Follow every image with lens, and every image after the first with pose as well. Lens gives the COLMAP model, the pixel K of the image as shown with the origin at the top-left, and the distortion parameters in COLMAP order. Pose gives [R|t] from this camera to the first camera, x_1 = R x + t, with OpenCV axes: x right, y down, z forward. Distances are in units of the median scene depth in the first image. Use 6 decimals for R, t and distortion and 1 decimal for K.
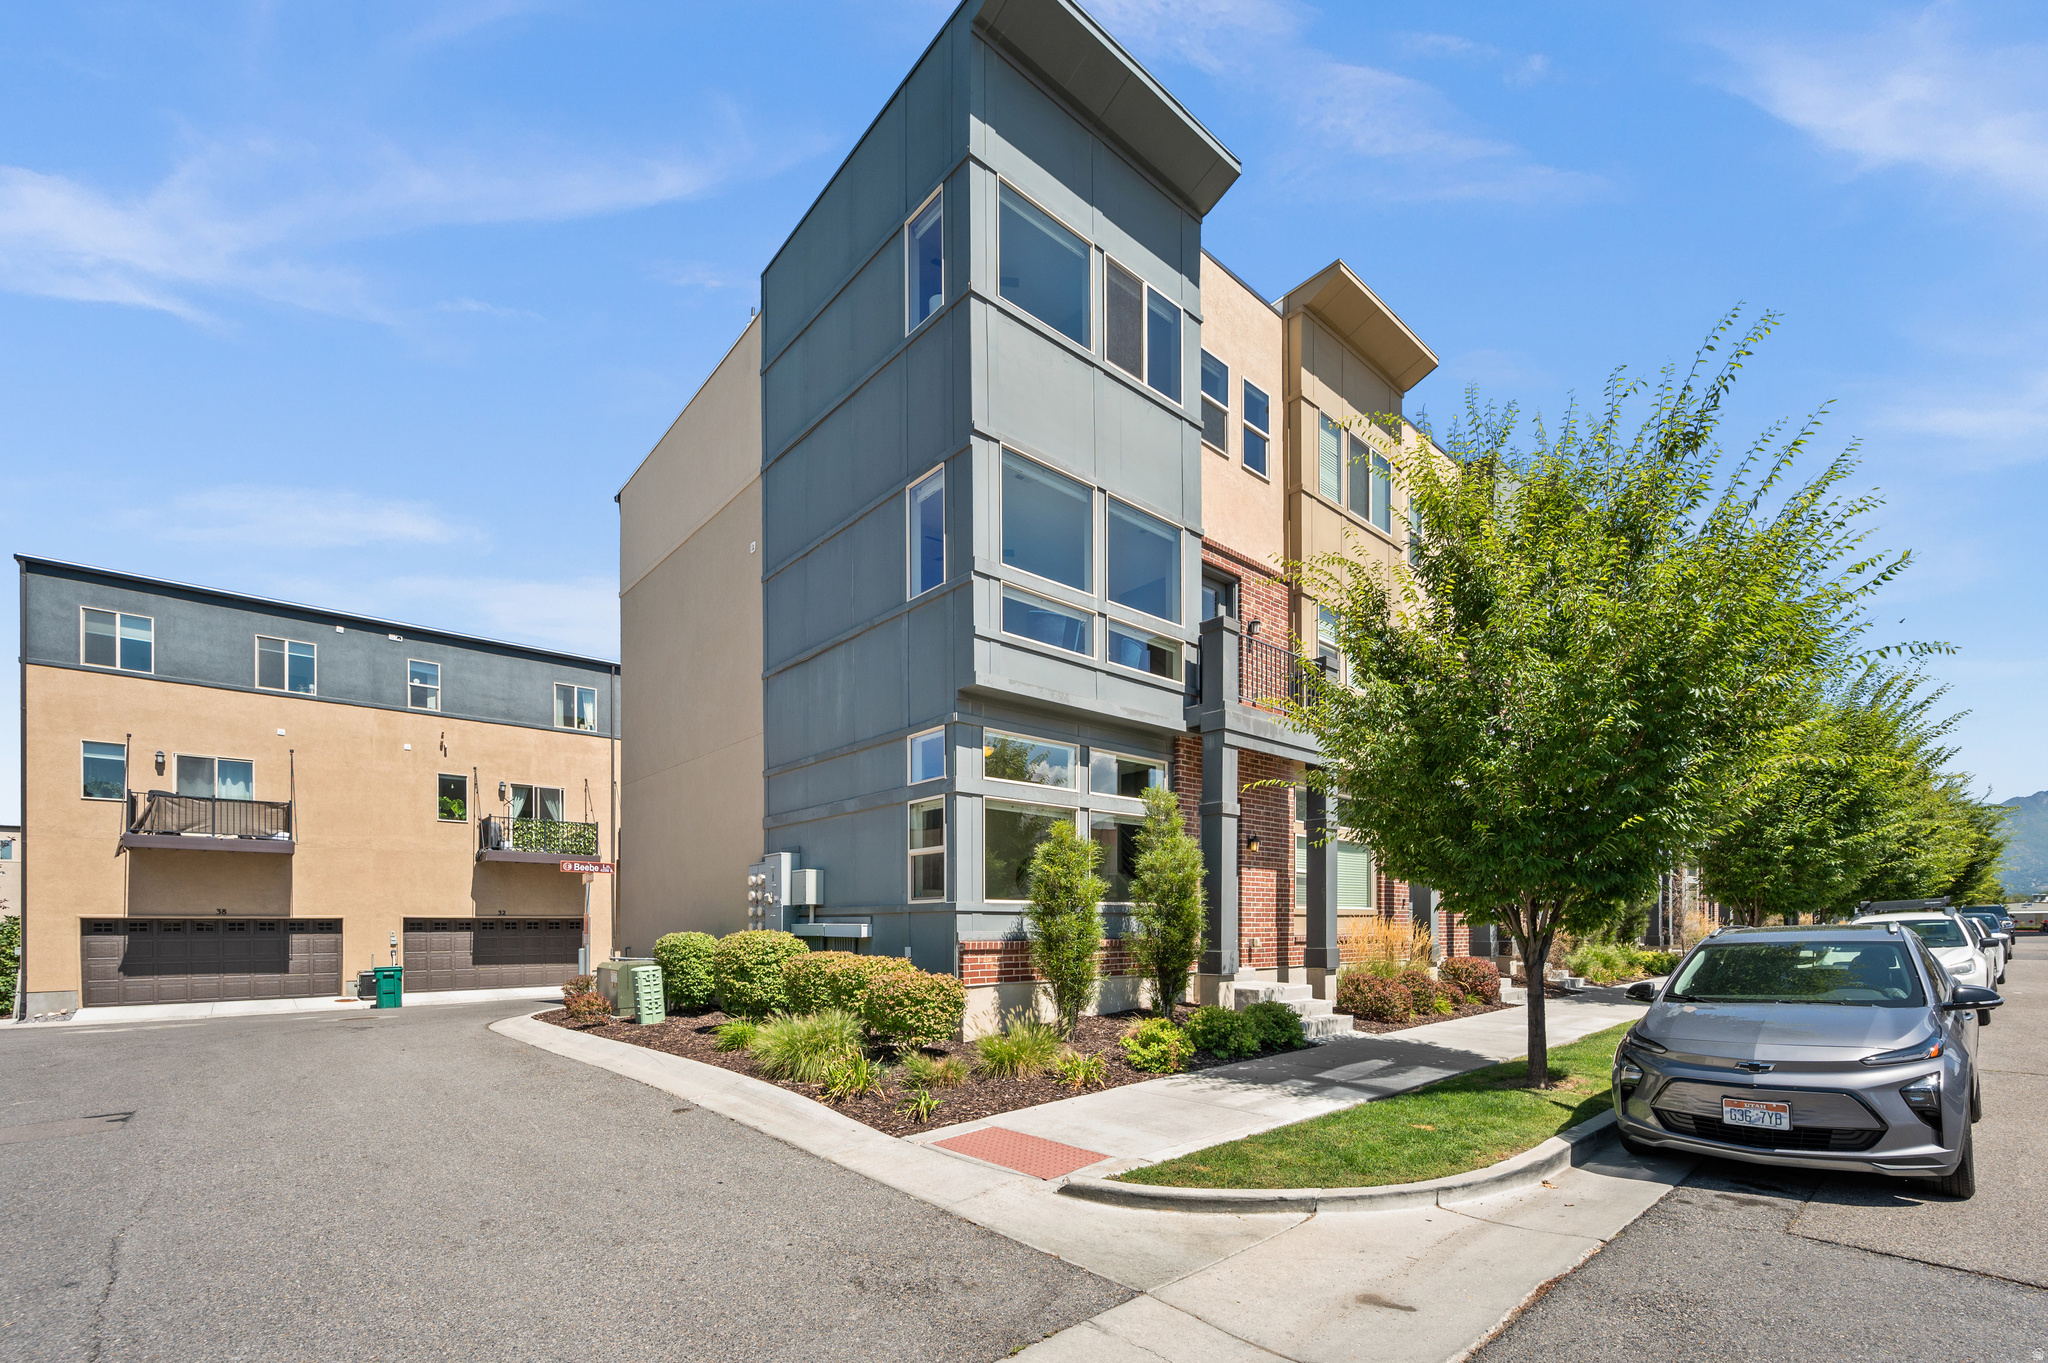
lens RADIAL K [[812.8, 0, 1025.4], [0, 812.8, 699.2], [0, 0, 1]] dist [0.001708, 0.000125]
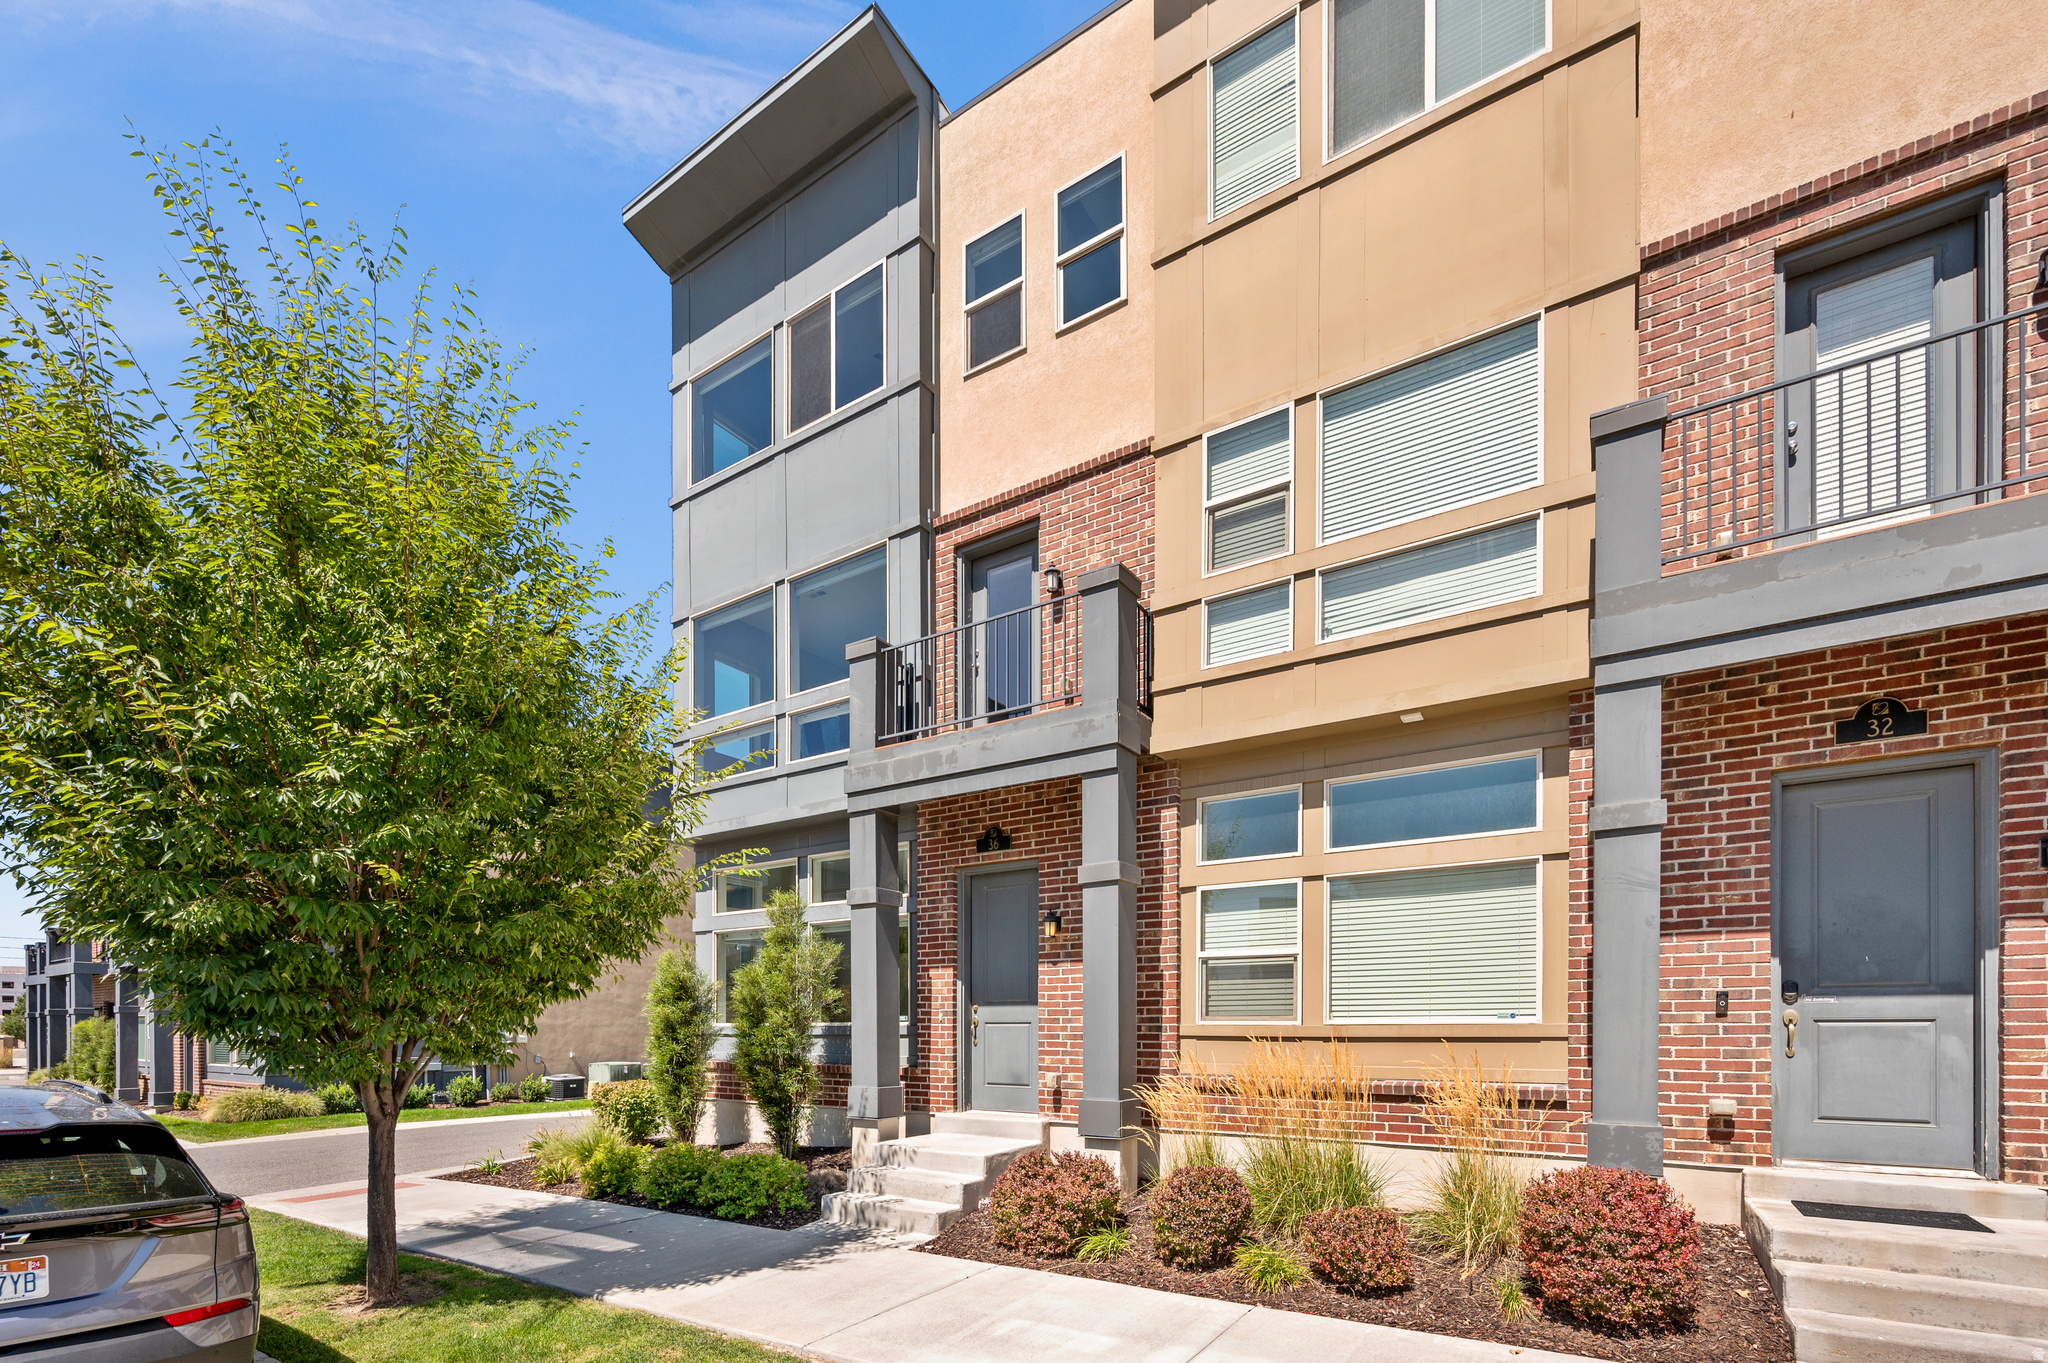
lens RADIAL K [[869.0, 0, 1022.5], [0, 869.0, 829.4], [0, 0, 1]] dist [0.001523, 0.000116]
pose [[0.297269, -0.218784, -0.929389, 0.977245], [0.250517, 0.957163, -0.145193, 0.213430], [0.921343, -0.189666, 0.339344, 0.814923]]
